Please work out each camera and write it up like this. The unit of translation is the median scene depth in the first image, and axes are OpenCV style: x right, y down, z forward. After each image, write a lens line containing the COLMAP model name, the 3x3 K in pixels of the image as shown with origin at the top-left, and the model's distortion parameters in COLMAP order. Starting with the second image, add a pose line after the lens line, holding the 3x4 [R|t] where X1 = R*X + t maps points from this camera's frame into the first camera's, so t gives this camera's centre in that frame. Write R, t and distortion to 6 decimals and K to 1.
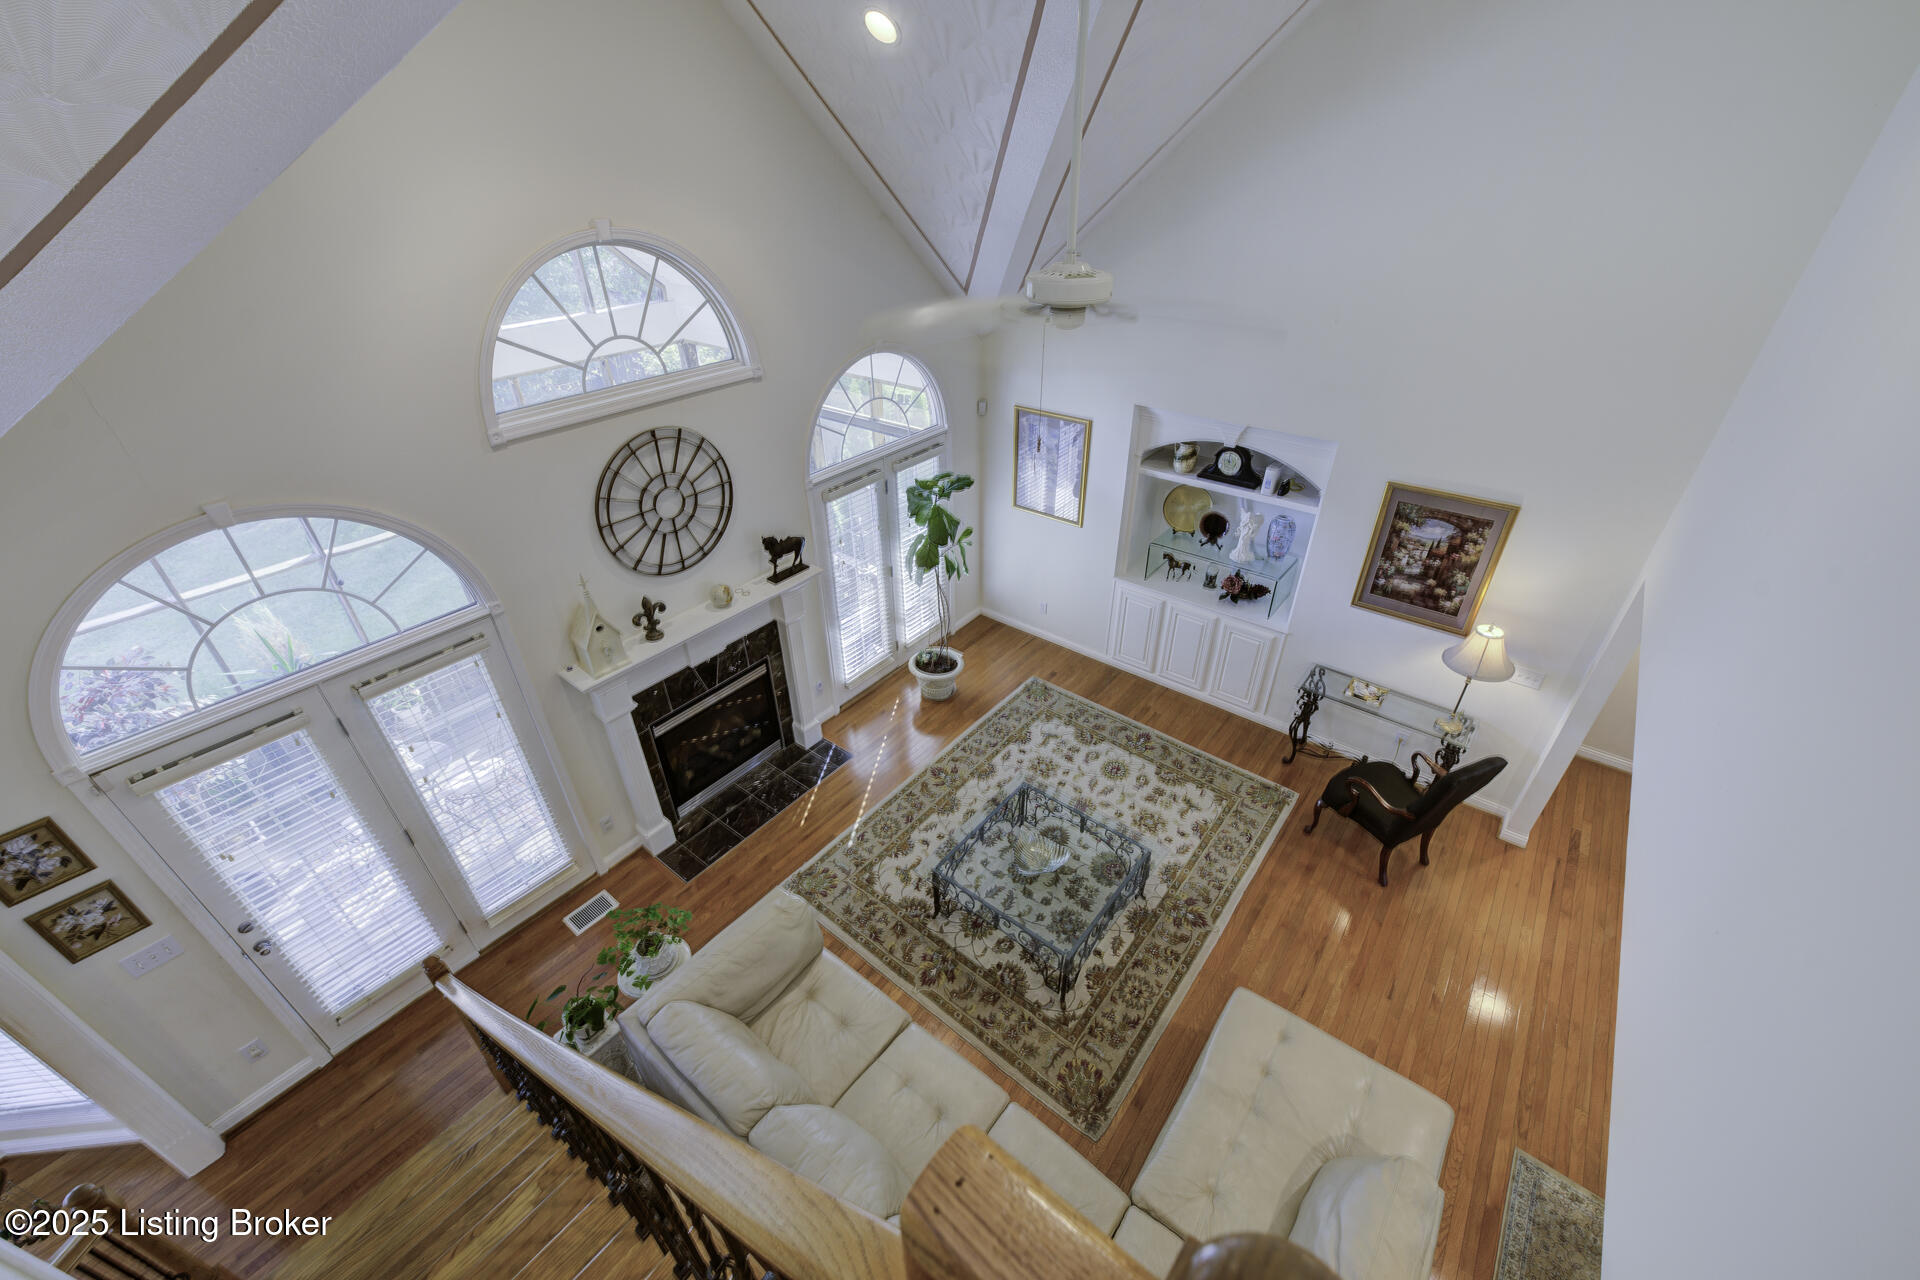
lens RADIAL K [[754.7, 0, 963.7], [0, 754.7, 642.4], [0, 0, 1]] dist [-0.000083, -0.000203]
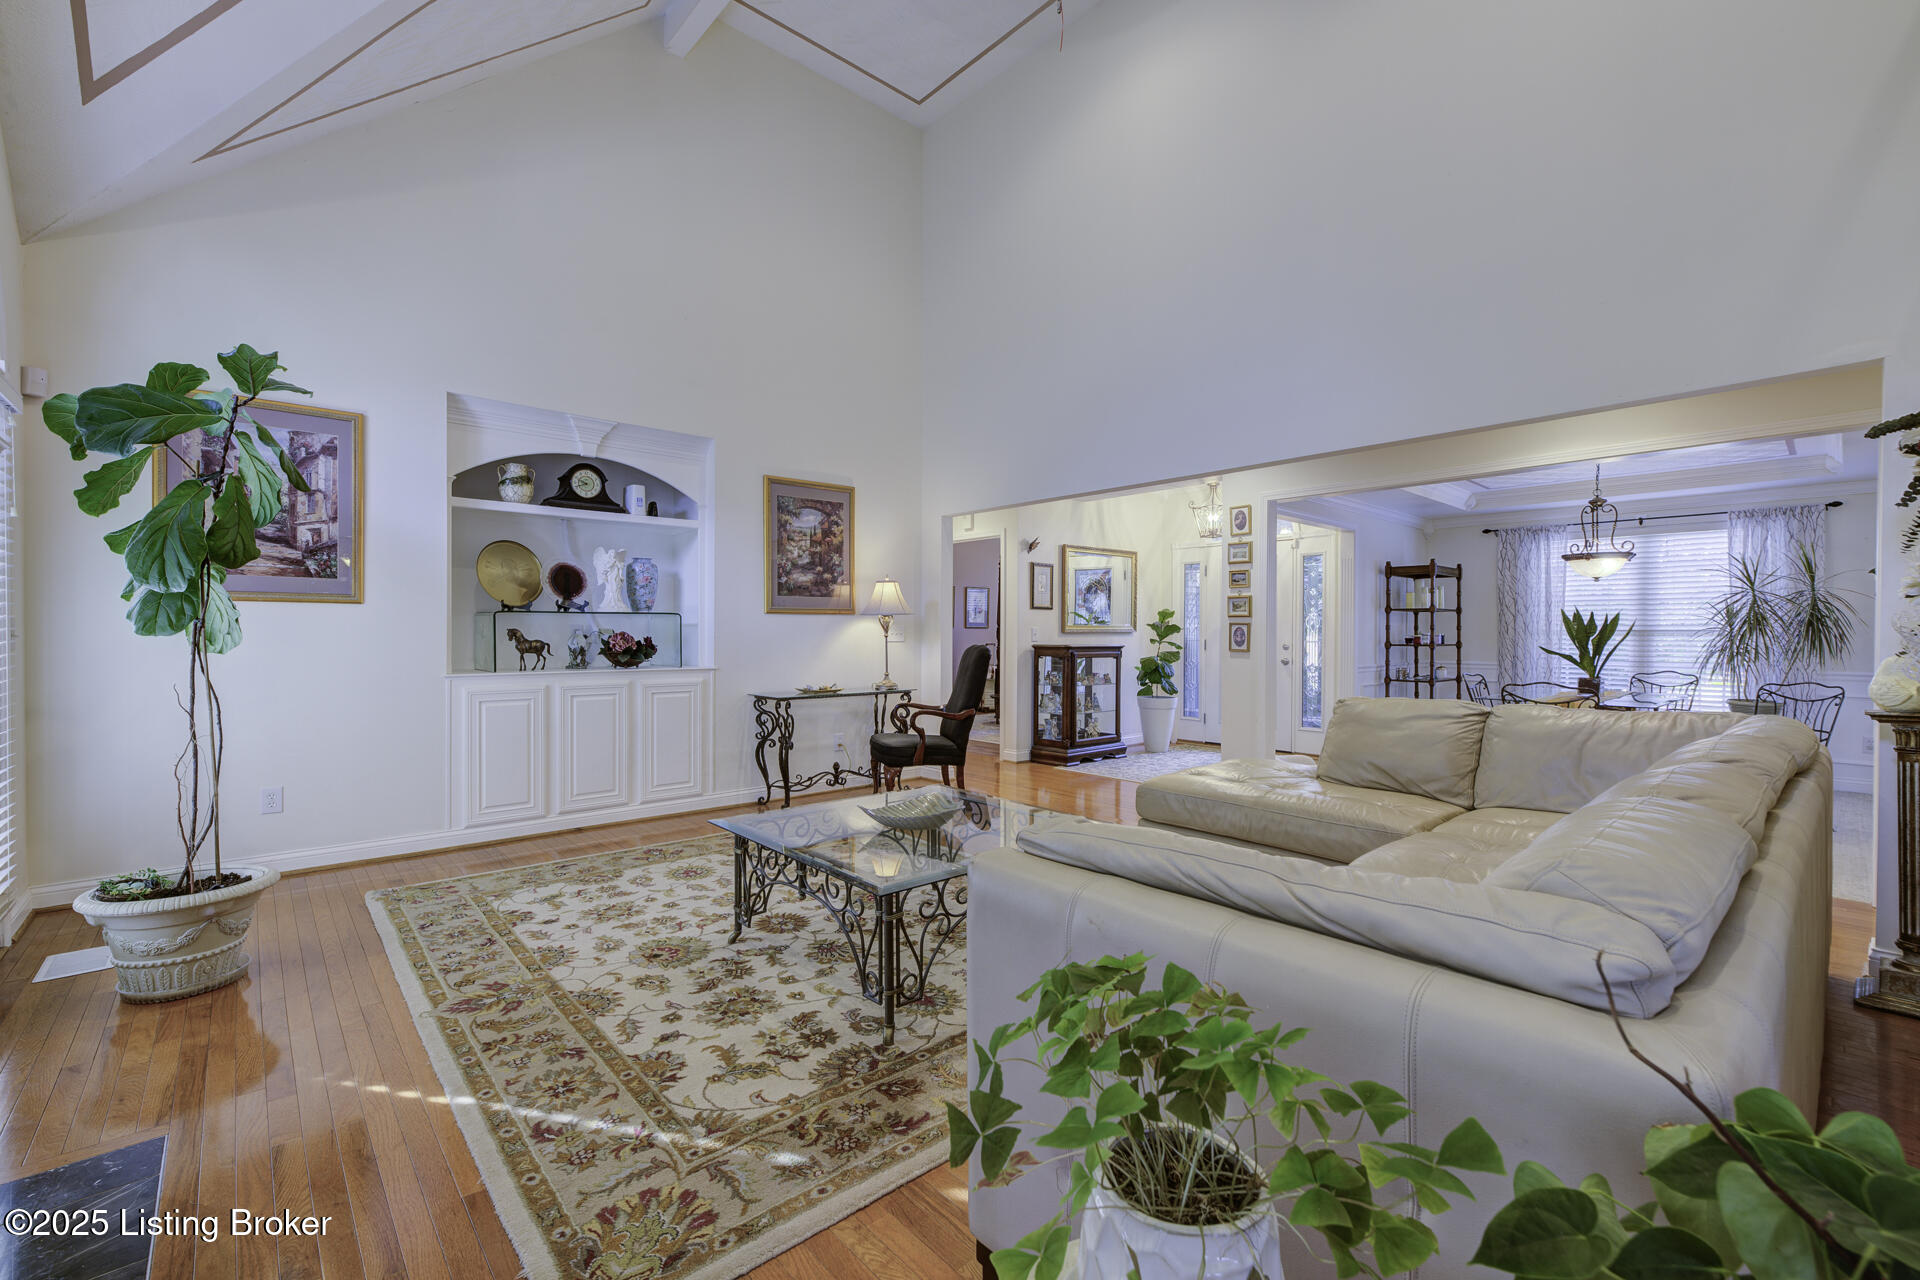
lens RADIAL K [[800.1, 0, 958.6], [0, 800.1, 639.9], [0, 0, 1]] dist [0.001769, -0.001120]
pose [[0.173868, 0.000045, 0.984769, -0.468369], [0.535879, 0.838972, -0.094651, 0.219474], [-0.826198, 0.544174, 0.145846, 0.725175]]
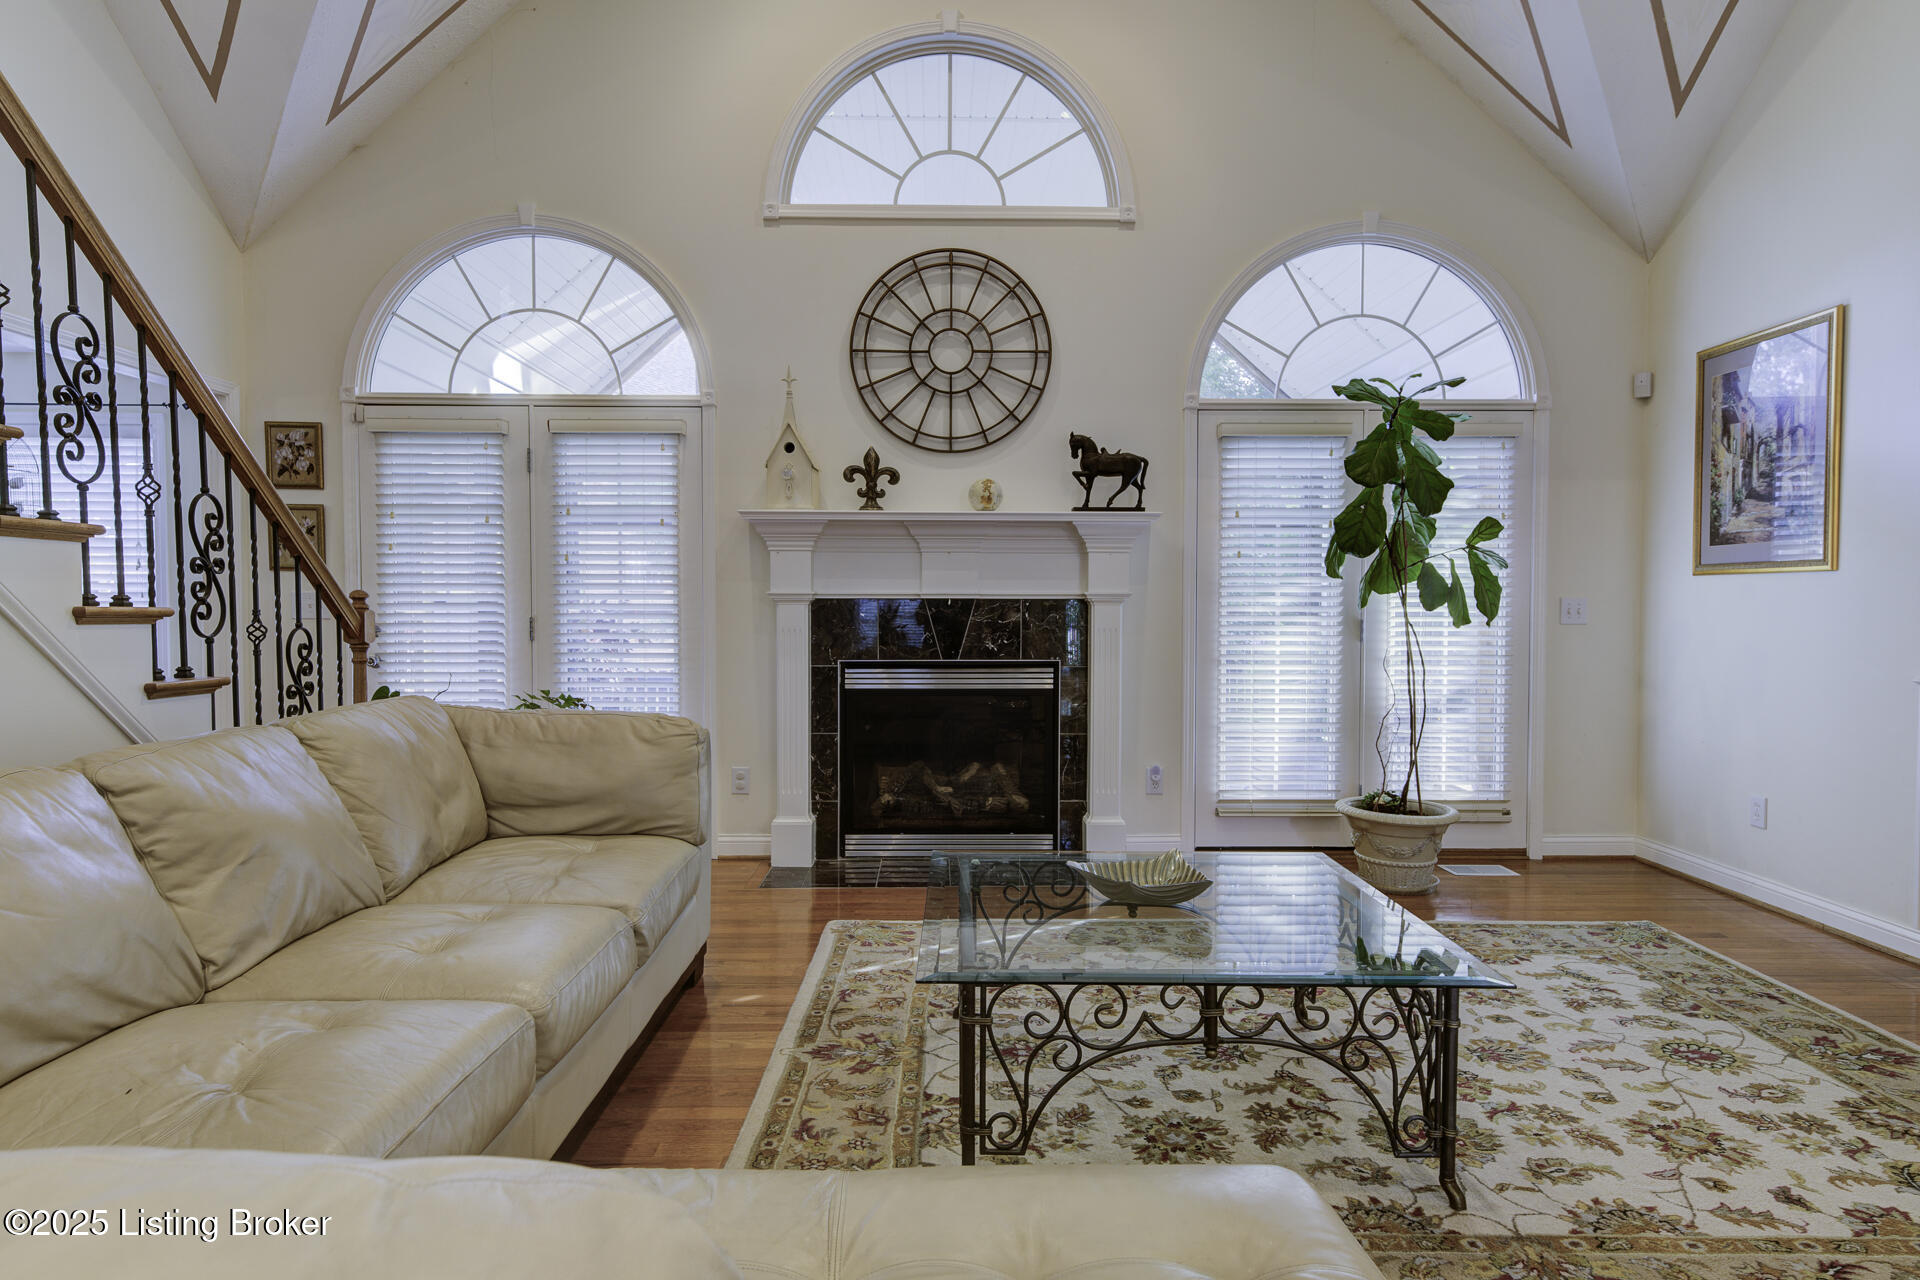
lens RADIAL K [[1124.0, 0, 957.1], [0, 1124.0, 636.5], [0, 0, 1]] dist [0.018867, -0.000514]
pose [[0.628394, 0.031883, -0.777242, 0.440170], [-0.432712, 0.844637, -0.315197, 0.362662], [0.646438, 0.534389, 0.544561, 0.491031]]
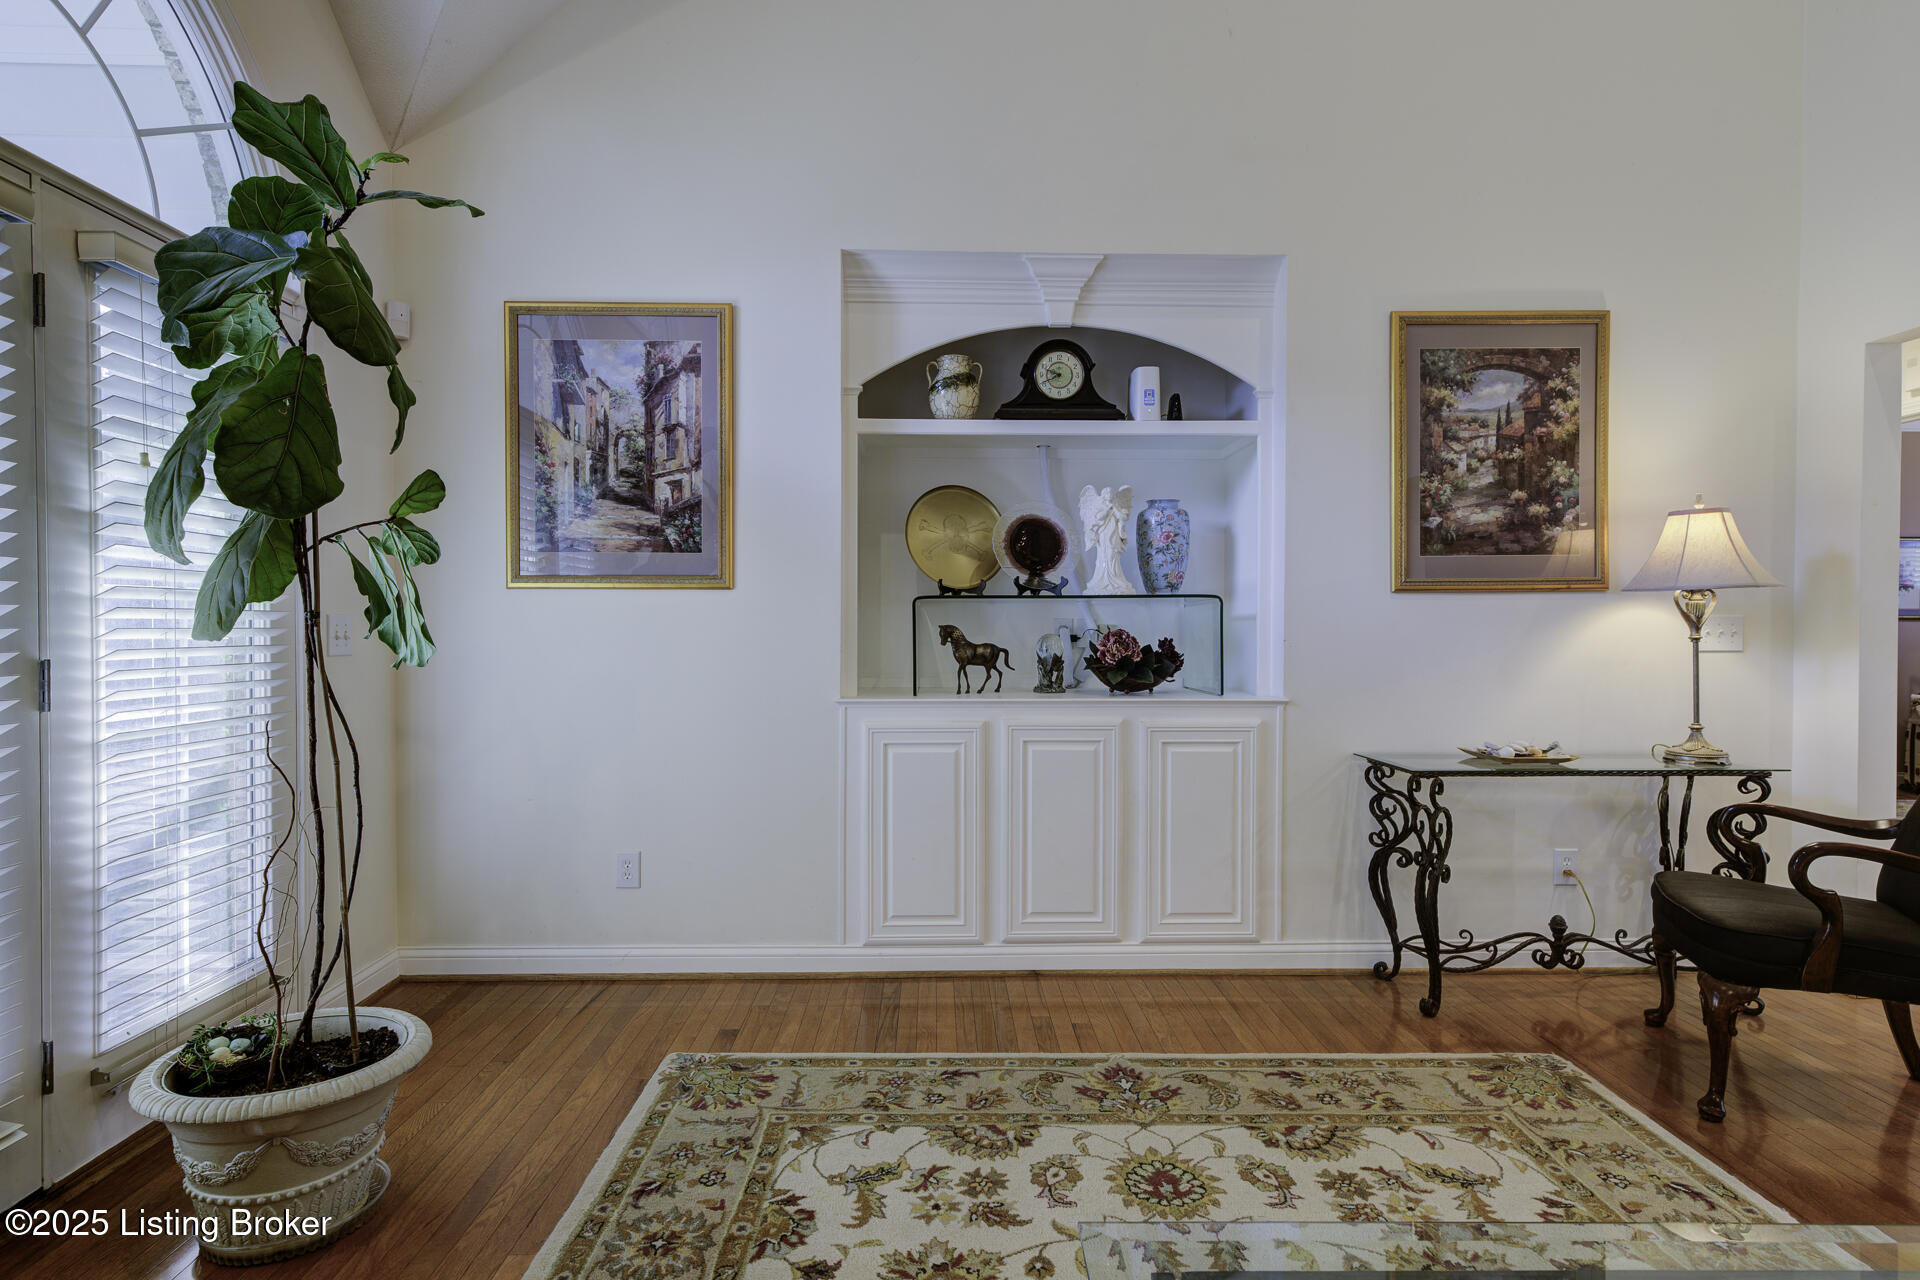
lens RADIAL K [[977.4, 0, 954.4], [0, 977.4, 640.9], [0, 0, 1]] dist [0.003286, 0.001122]
pose [[0.772459, 0.000227, 0.635065, -0.089586], [0.342156, 0.842301, -0.416482, 0.146534], [-0.535011, 0.539007, 0.650565, 0.828316]]
